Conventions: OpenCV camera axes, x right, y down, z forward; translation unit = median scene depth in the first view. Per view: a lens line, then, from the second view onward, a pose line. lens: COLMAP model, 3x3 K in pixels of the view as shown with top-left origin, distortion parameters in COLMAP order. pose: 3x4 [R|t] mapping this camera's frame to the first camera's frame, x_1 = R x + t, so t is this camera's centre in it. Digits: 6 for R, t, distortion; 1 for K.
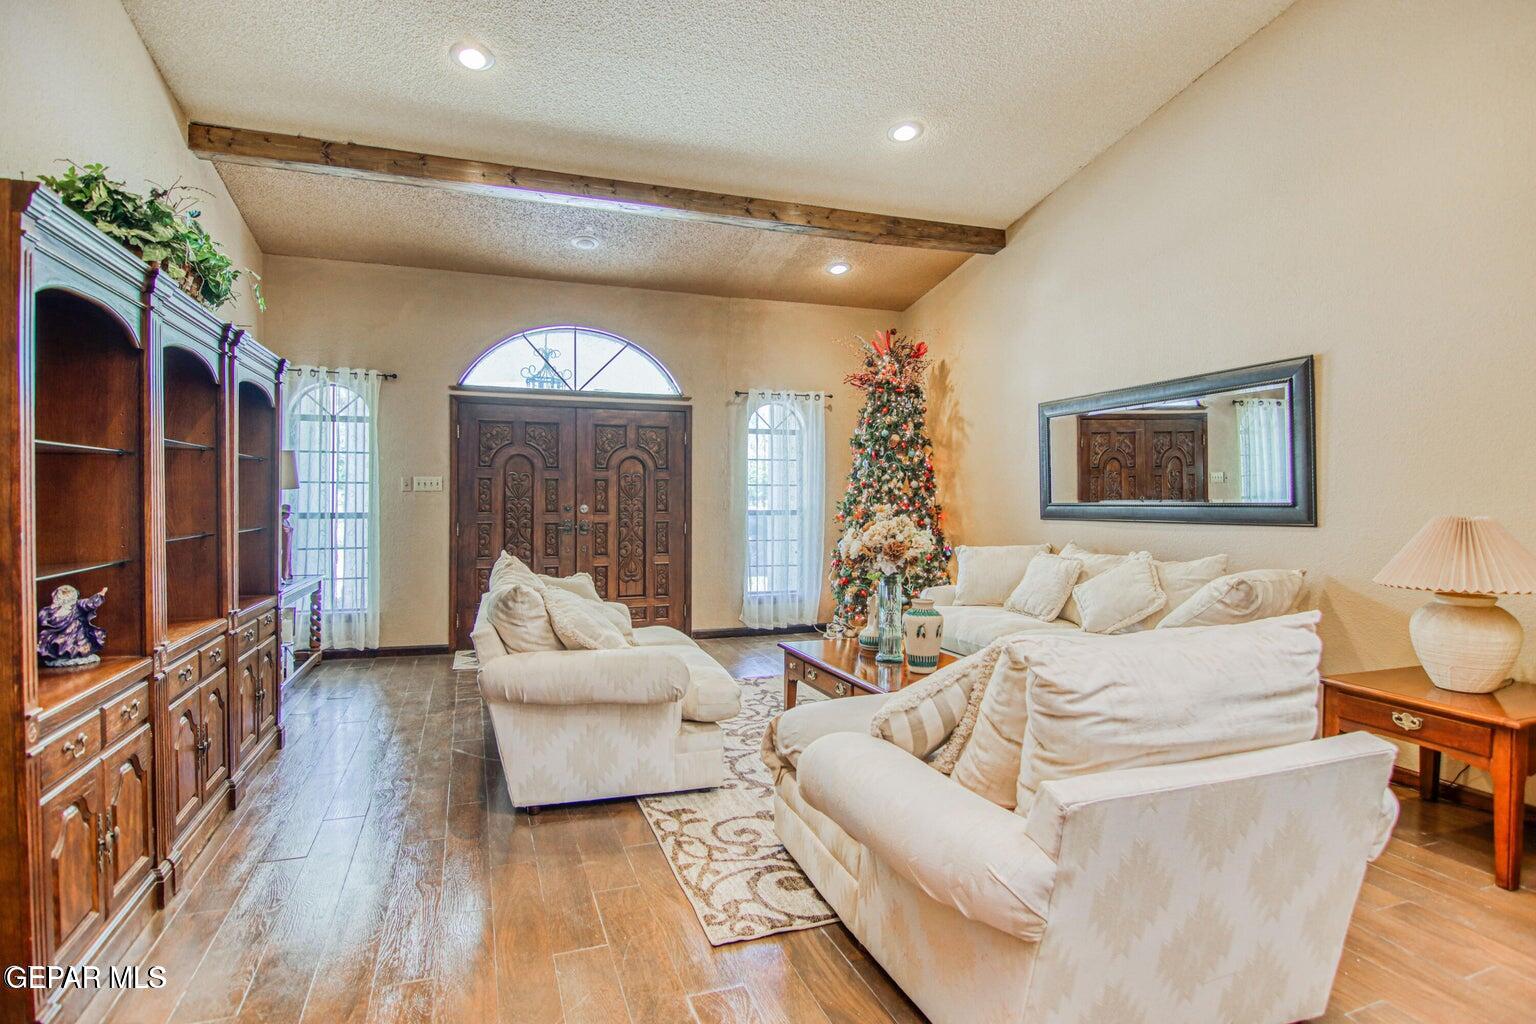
lens RADIAL K [[781.0, 0, 763.4], [0, 781.0, 502.8], [0, 0, 1]] dist [-0.015404, -0.002369]
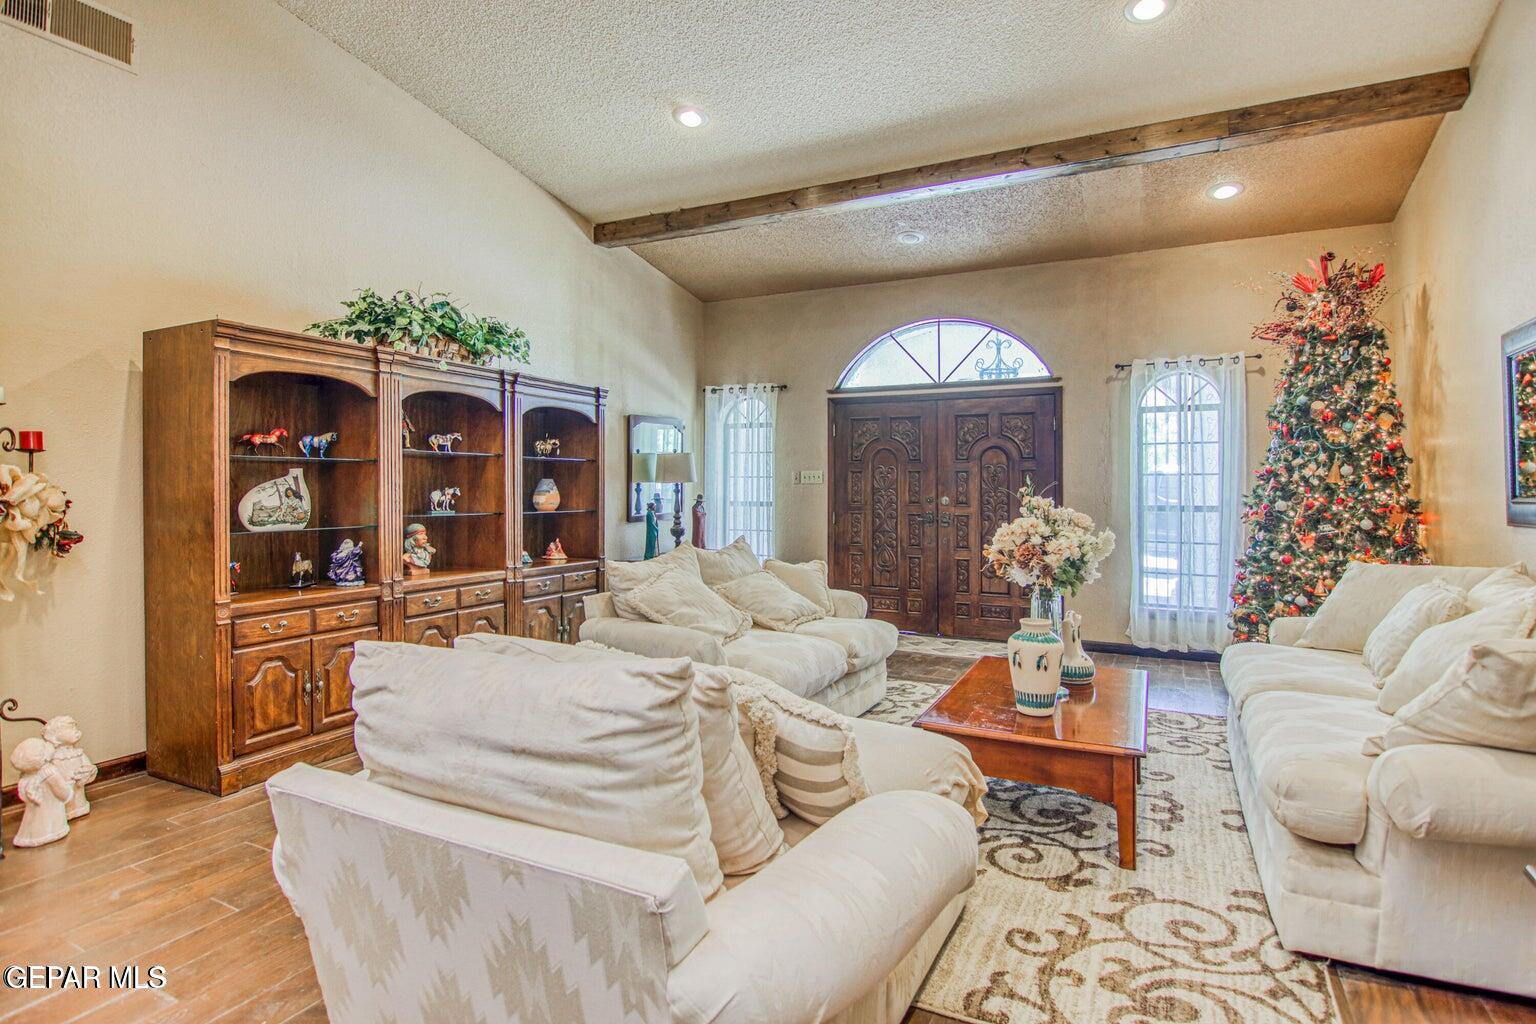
lens RADIAL K [[781.0, 0, 787.7], [0, 781.0, 486.7], [0, 0, 1]] dist [-0.015404, -0.002369]
pose [[0.698820, -0.002207, -0.715294, 0.335830], [-0.005923, 0.999943, -0.008871, -0.000377], [0.715273, 0.010436, 0.698767, 0.160739]]
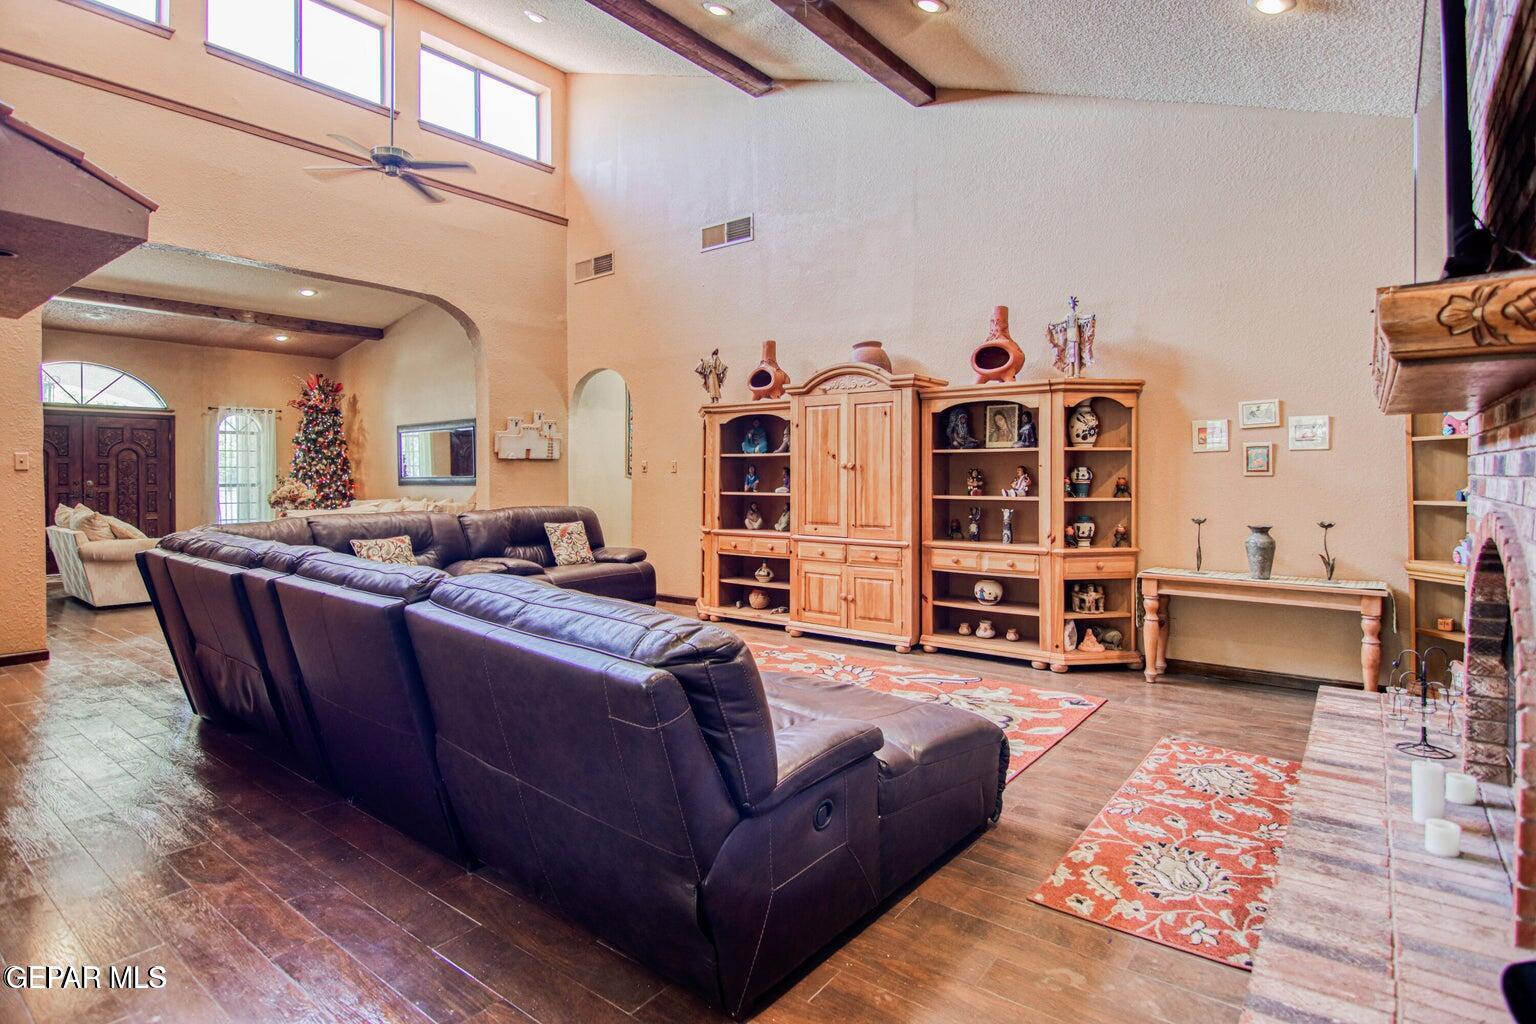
lens RADIAL K [[781.0, 0, 737.0], [0, 781.0, 482.4], [0, 0, 1]] dist [-0.015404, -0.002369]
pose [[0.848207, -0.007726, 0.529609, 0.040509], [0.007365, 0.999969, 0.002792, 0.011385], [-0.529614, 0.001533, 0.848237, -0.911775]]
